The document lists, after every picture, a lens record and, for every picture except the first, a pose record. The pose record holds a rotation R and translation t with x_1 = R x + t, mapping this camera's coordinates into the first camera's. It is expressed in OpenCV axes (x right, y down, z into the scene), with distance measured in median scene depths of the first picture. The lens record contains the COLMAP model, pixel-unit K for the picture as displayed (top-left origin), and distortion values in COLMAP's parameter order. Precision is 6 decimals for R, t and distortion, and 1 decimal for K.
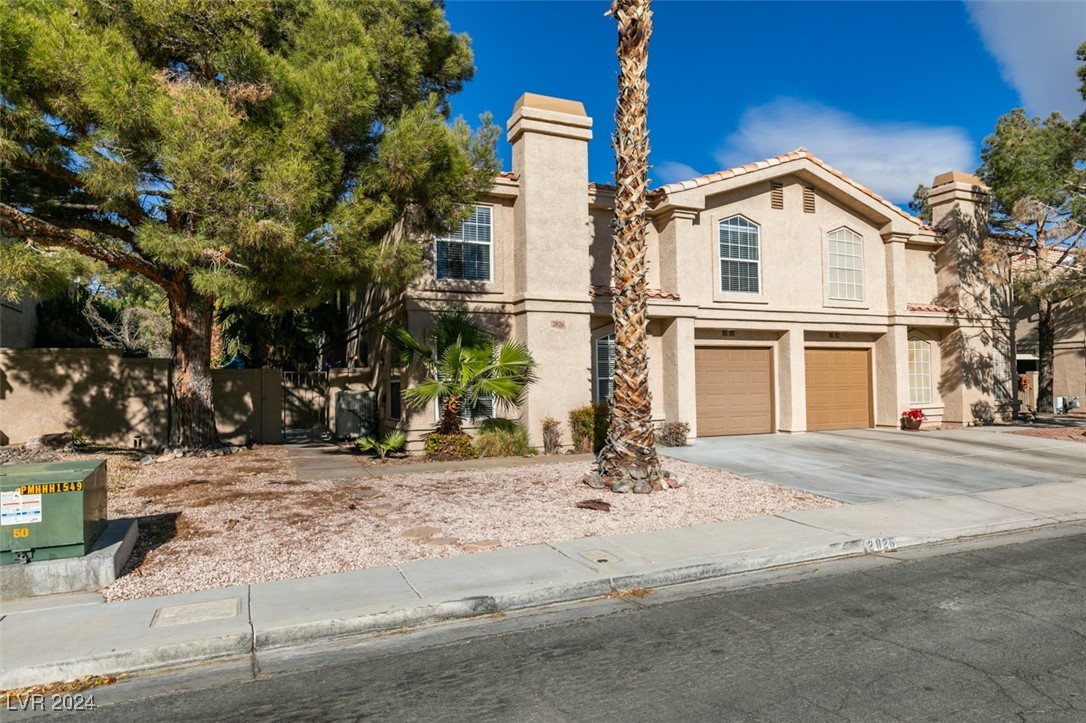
lens RADIAL K [[633.5, 0, 543.0], [0, 633.5, 361.5], [0, 0, 1]] dist [0.001738, 0.000072]
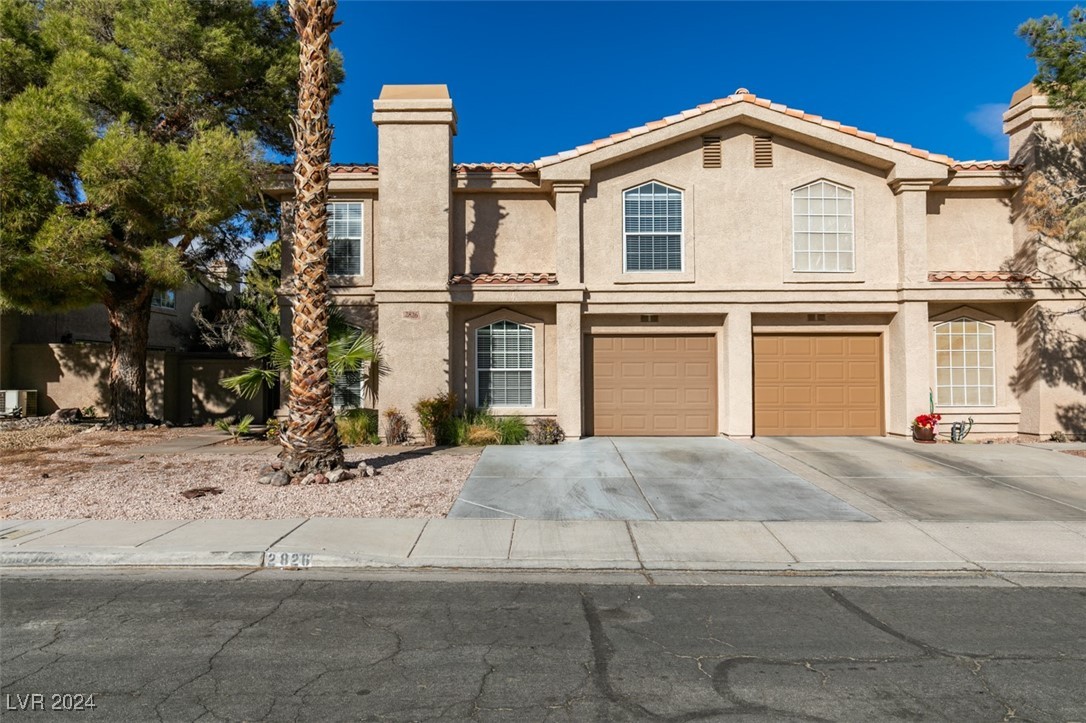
lens RADIAL K [[633.5, 0, 543.0], [0, 633.5, 361.5], [0, 0, 1]] dist [0.001738, 0.000072]
pose [[0.915236, 0.001585, -0.402916, 0.587134], [0.004800, 0.999878, 0.014838, 0.000910], [0.402890, -0.015515, 0.915117, 0.166222]]
